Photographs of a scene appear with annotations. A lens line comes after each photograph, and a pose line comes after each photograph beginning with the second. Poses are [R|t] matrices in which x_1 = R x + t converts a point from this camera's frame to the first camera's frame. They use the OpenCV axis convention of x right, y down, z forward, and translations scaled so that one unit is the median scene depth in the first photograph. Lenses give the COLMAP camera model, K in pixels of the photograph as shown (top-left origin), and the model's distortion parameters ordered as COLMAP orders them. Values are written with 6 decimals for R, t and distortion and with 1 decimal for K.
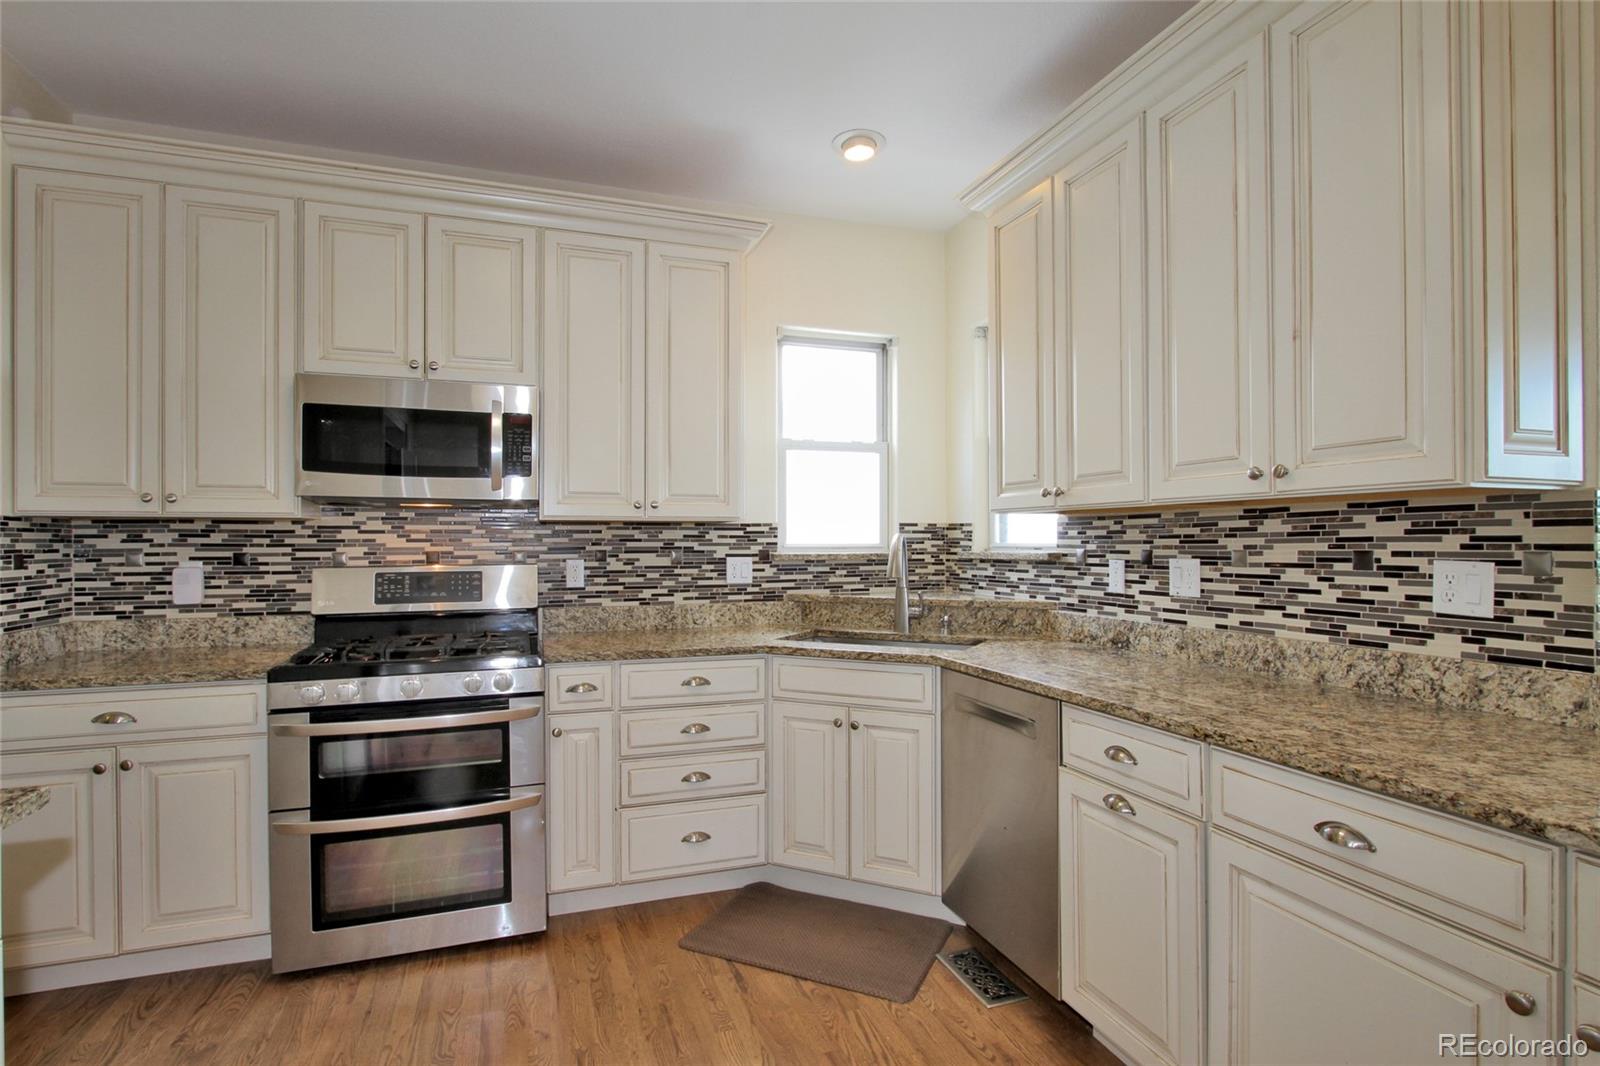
lens RADIAL K [[797.2, 0, 796.2], [0, 797.2, 518.5], [0, 0, 1]] dist [-0.013973, -0.001445]
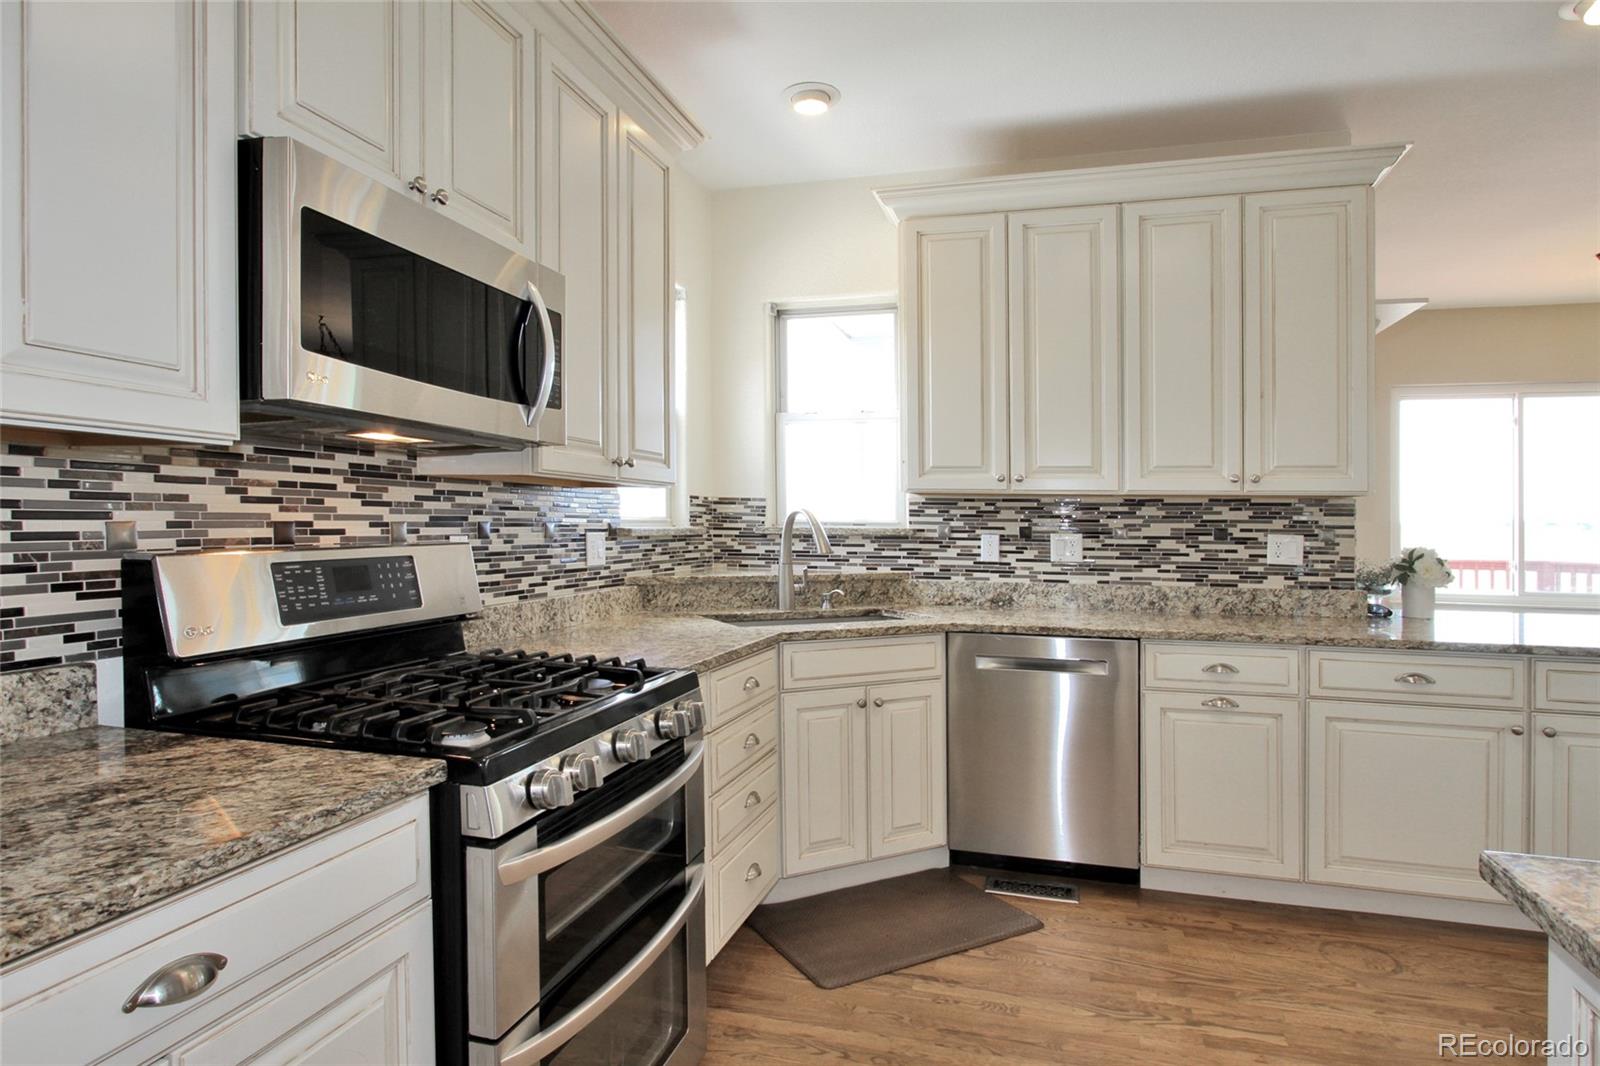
lens RADIAL K [[838.1, 0, 832.0], [0, 838.1, 497.9], [0, 0, 1]] dist [-0.015428, 0.001264]
pose [[0.594608, 0.033399, 0.803322, -0.753679], [-0.038720, 0.999167, -0.012882, 0.020422], [-0.803083, -0.023445, 0.595406, 0.407352]]
